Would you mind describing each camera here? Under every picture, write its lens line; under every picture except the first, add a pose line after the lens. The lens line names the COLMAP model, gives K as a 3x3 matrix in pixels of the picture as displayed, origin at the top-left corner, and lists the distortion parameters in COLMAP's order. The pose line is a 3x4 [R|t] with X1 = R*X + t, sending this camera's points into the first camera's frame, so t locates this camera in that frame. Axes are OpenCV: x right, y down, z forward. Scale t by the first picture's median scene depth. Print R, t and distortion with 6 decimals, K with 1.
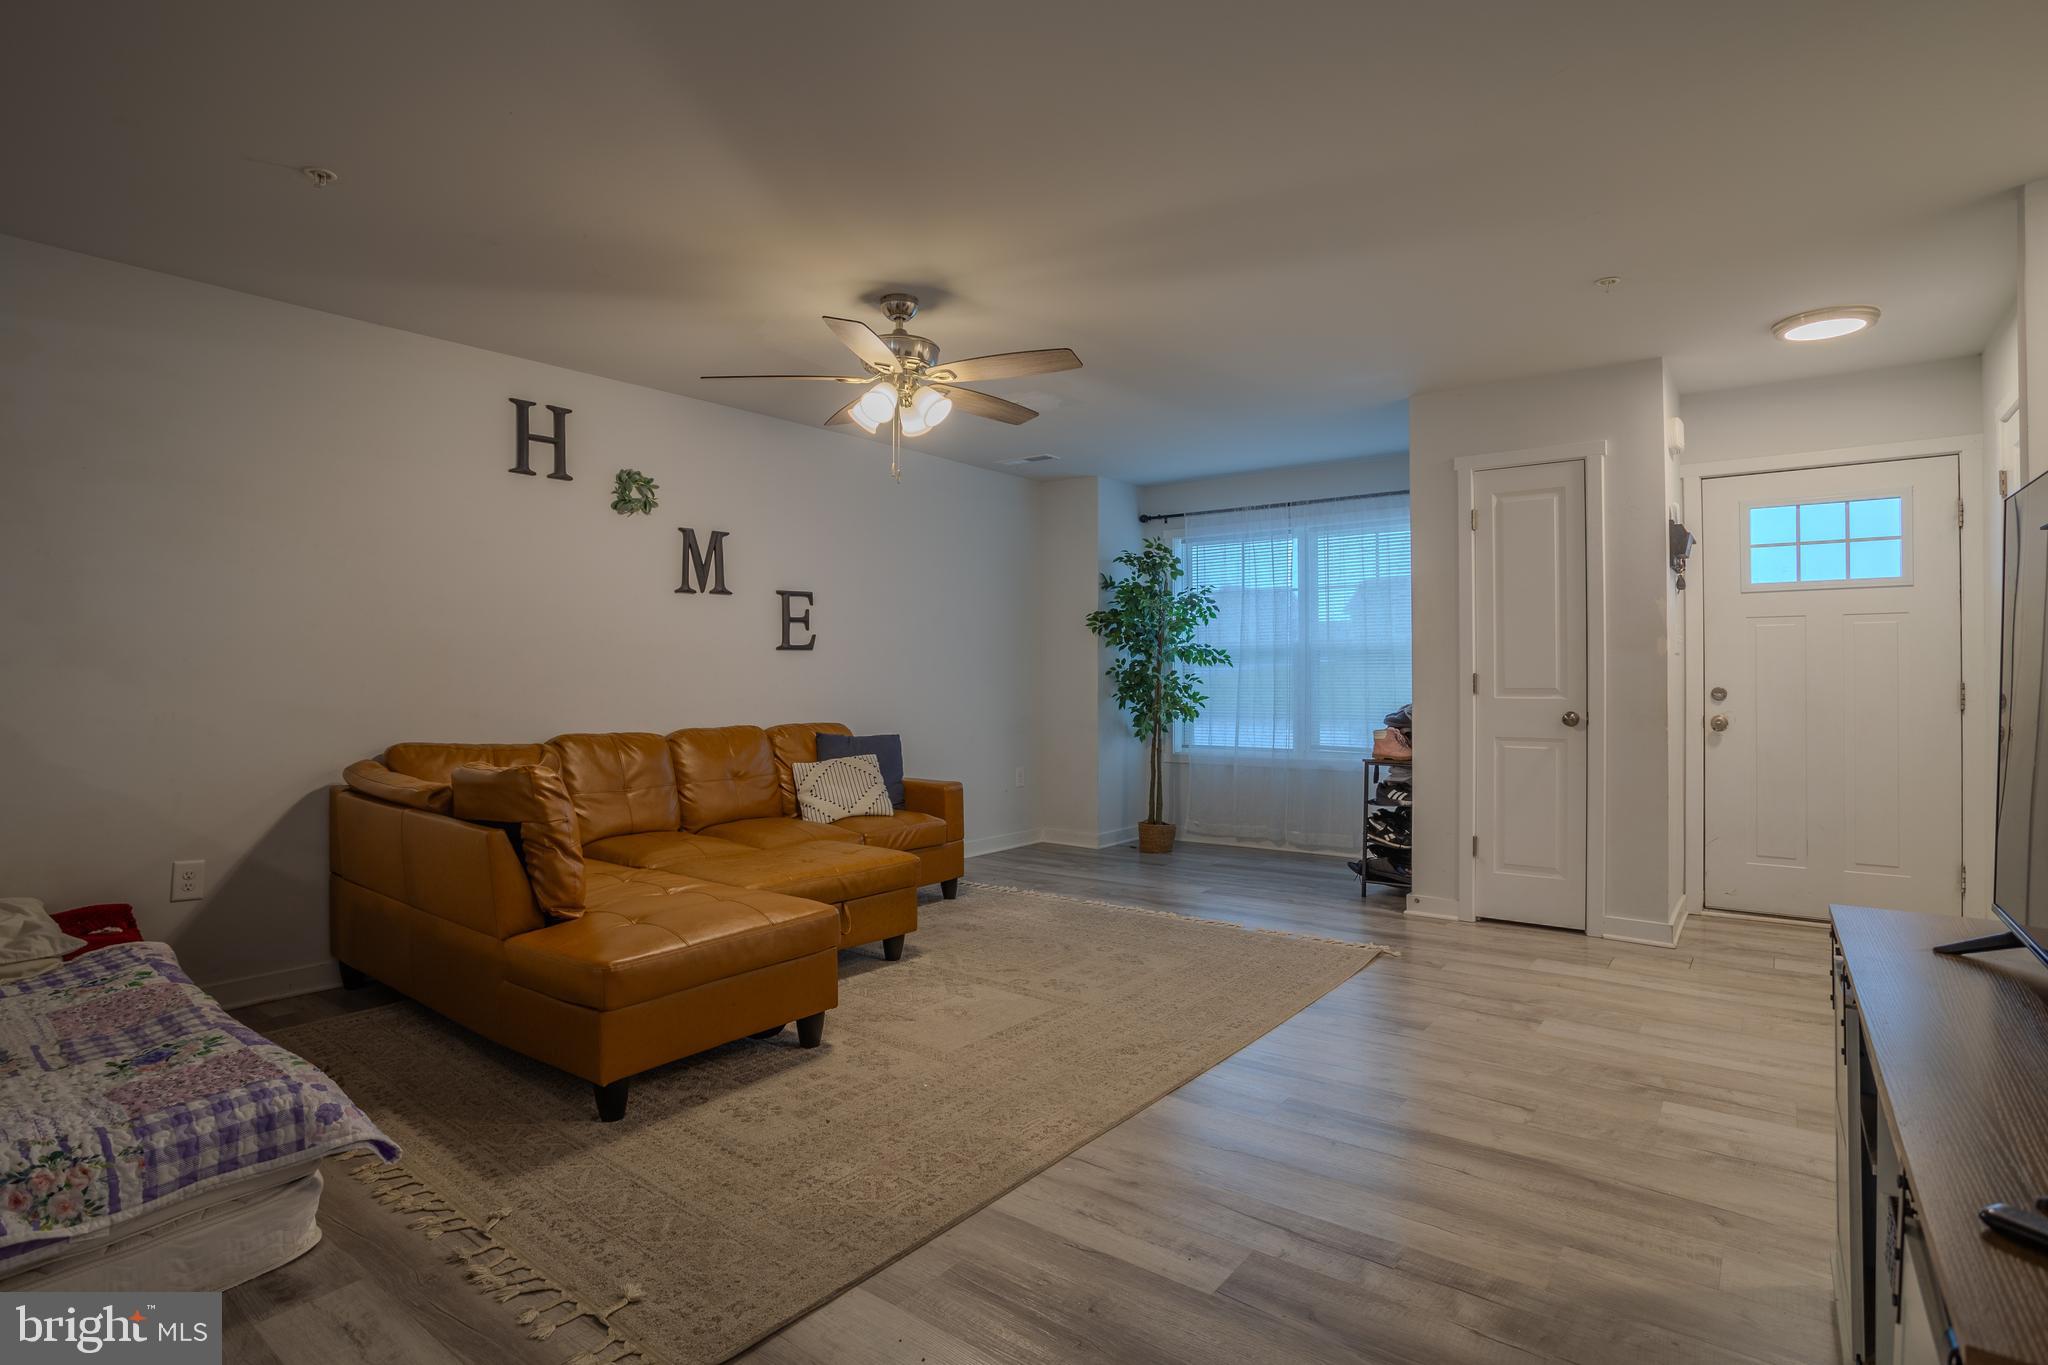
lens RADIAL K [[1021.4, 0, 1009.0], [0, 1021.4, 676.0], [0, 0, 1]] dist [-0.083705, 0.039473]
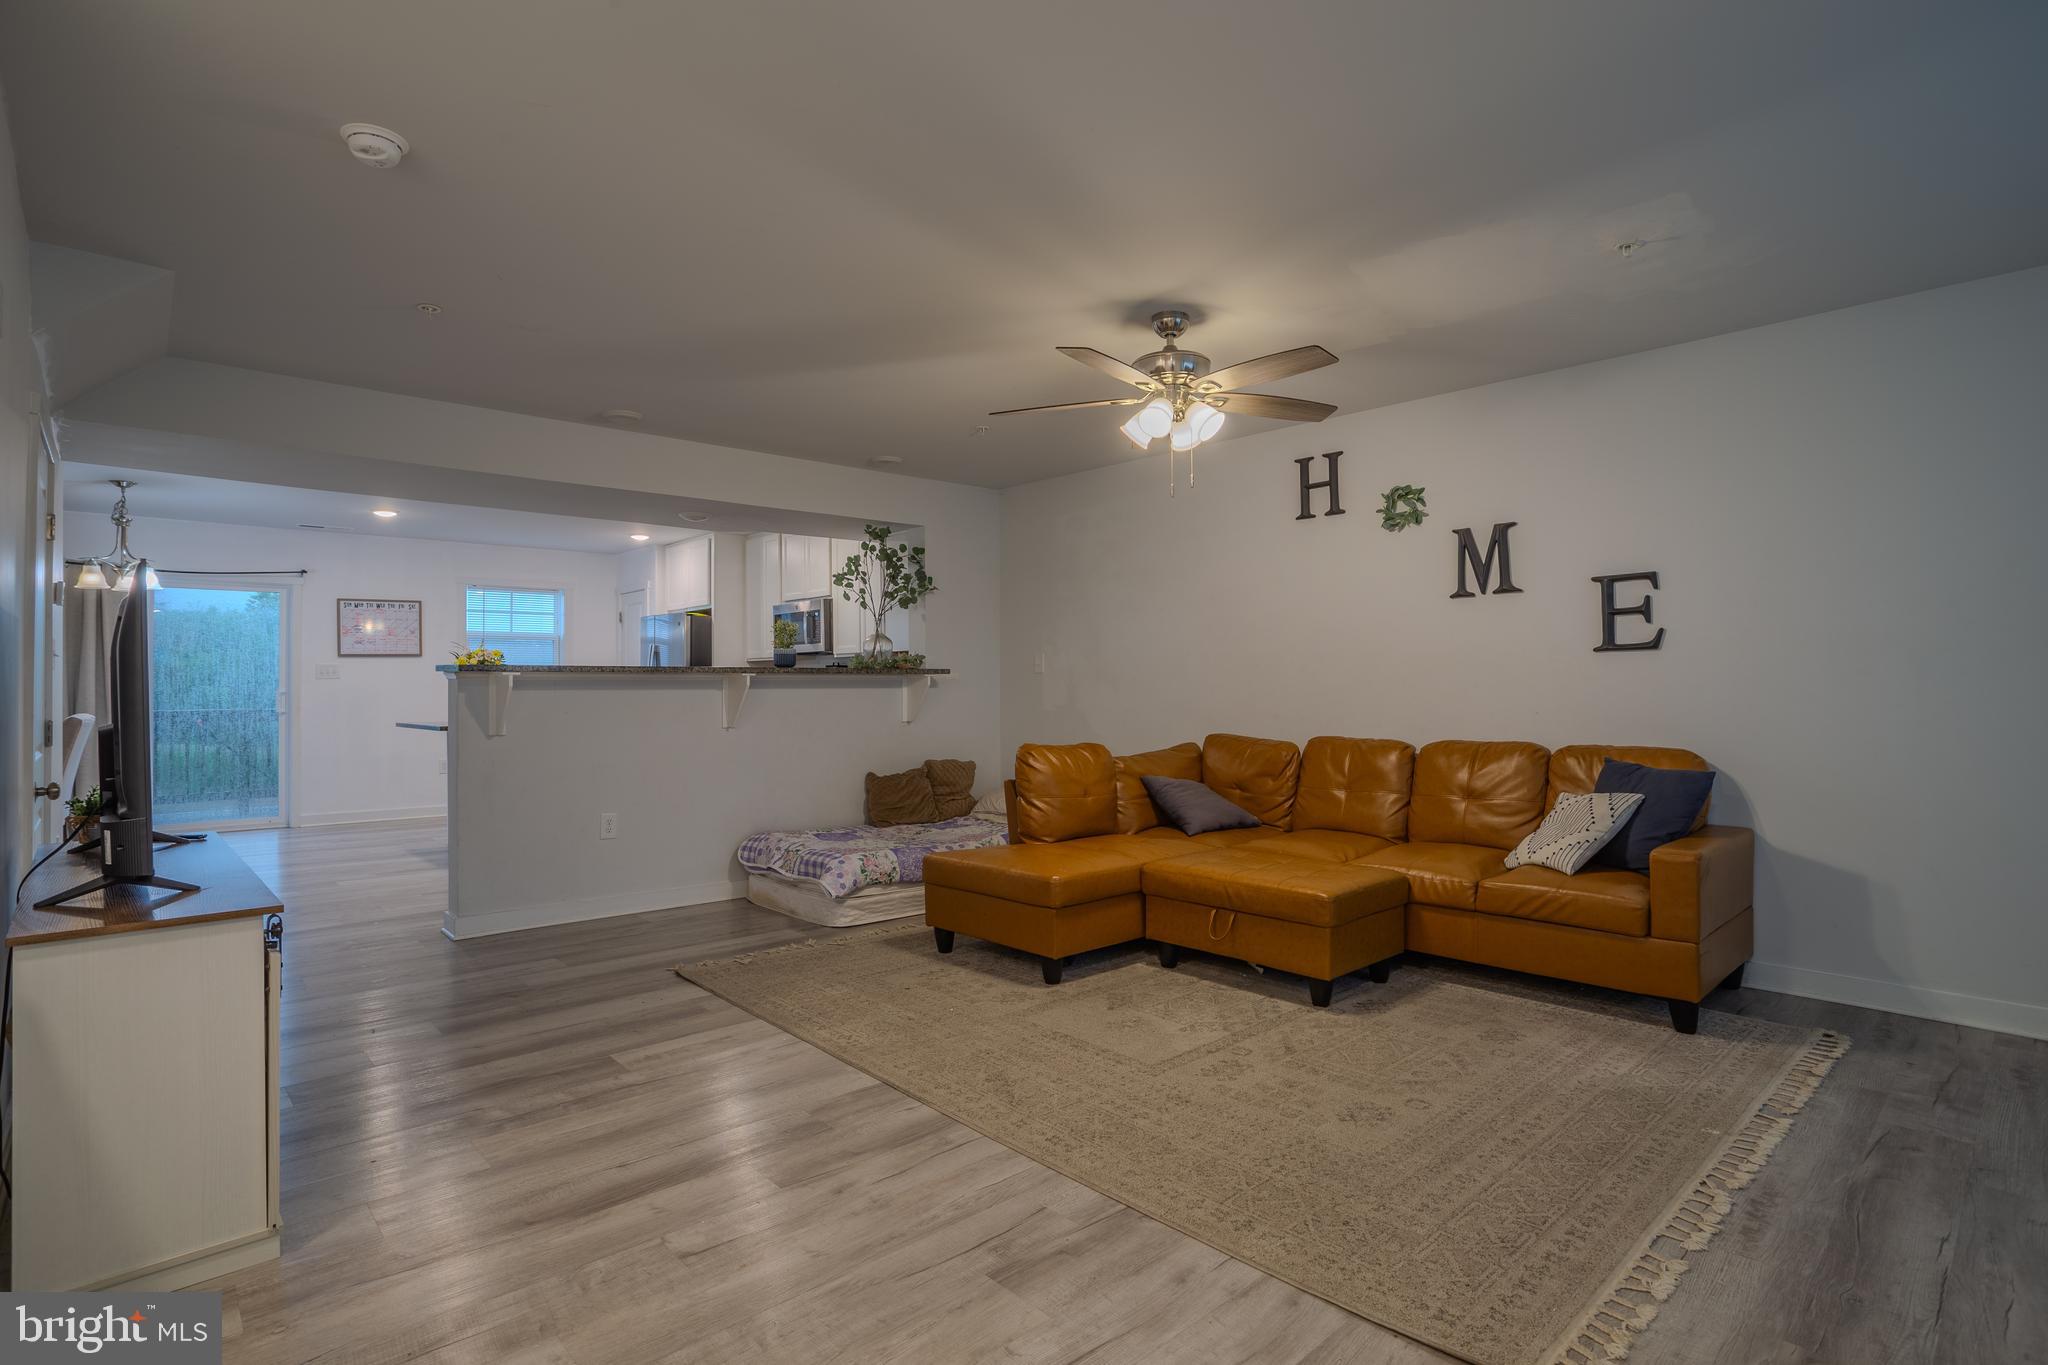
lens RADIAL K [[1006.6, 0, 1024.0], [0, 1006.6, 682.5], [0, 0, 1]] dist [-0.081442, 0.037890]
pose [[-0.155596, -0.002572, -0.987817, 0.689430], [0.007008, 0.999969, -0.003707, -0.001820], [0.987796, -0.007499, -0.155573, 0.770771]]
